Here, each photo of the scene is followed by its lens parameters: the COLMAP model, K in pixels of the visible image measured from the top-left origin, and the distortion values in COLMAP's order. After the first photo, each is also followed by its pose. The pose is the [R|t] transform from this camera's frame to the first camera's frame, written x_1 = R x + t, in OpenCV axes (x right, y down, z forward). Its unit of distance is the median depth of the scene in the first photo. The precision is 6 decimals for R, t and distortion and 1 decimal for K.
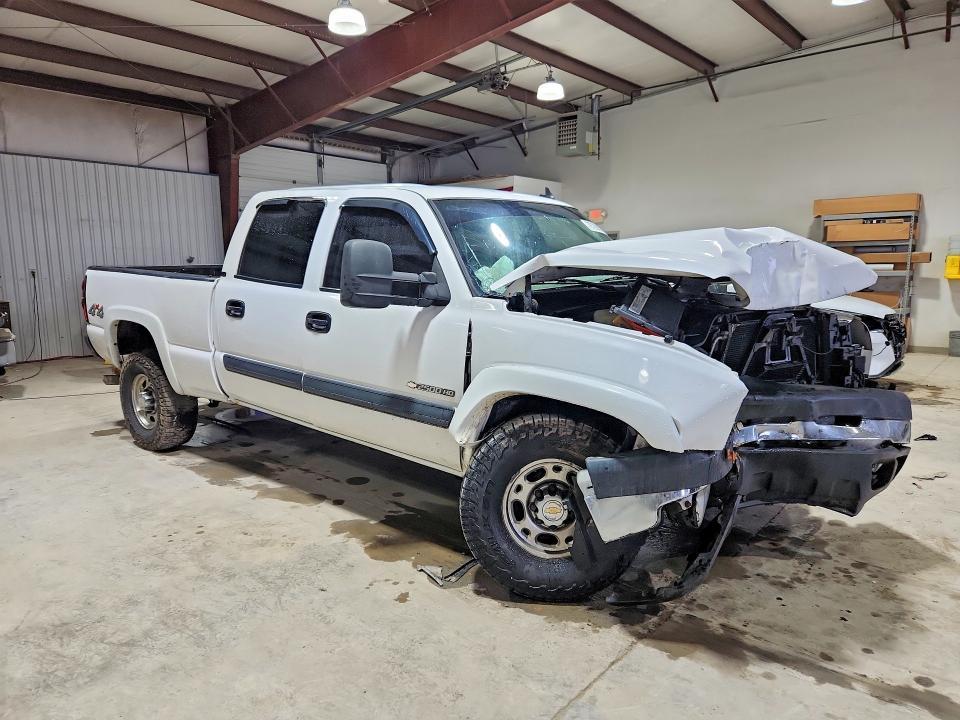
lens RADIAL K [[662.3, 0, 479.1], [0, 662.3, 334.3], [0, 0, 1]] dist [0.026254, -0.003928]
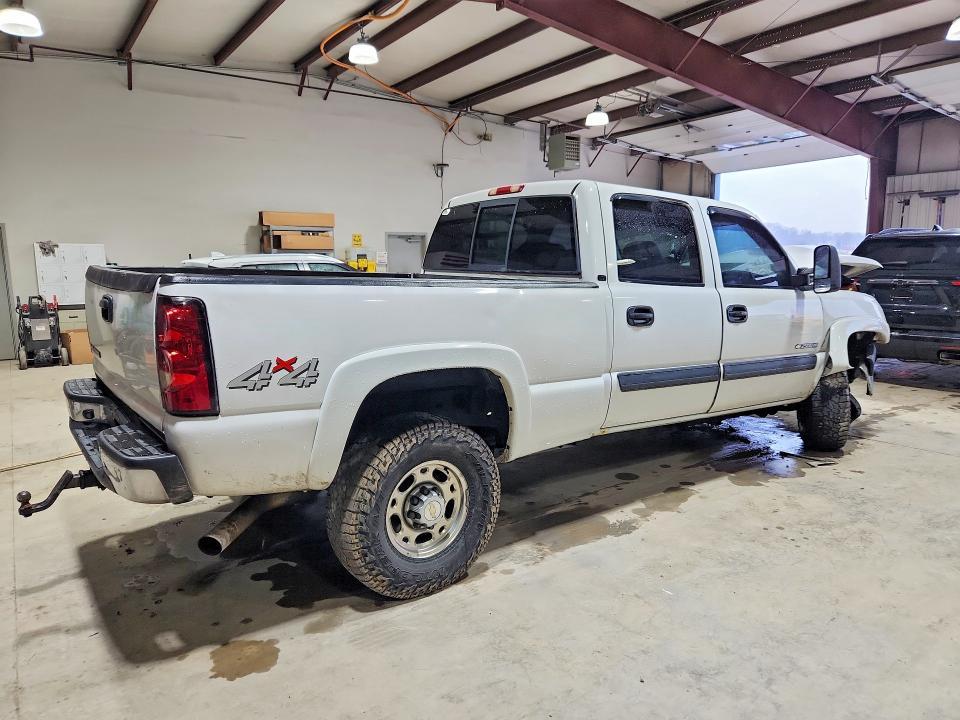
lens RADIAL K [[642.6, 0, 480.0], [0, 642.6, 360.0], [0, 0, 1]] dist [0.003865, -0.003579]
pose [[0.246291, -0.138869, 0.959196, -1.197524], [0.109211, 0.987355, 0.114904, -0.097447], [-0.963023, 0.076455, 0.258343, 0.976916]]
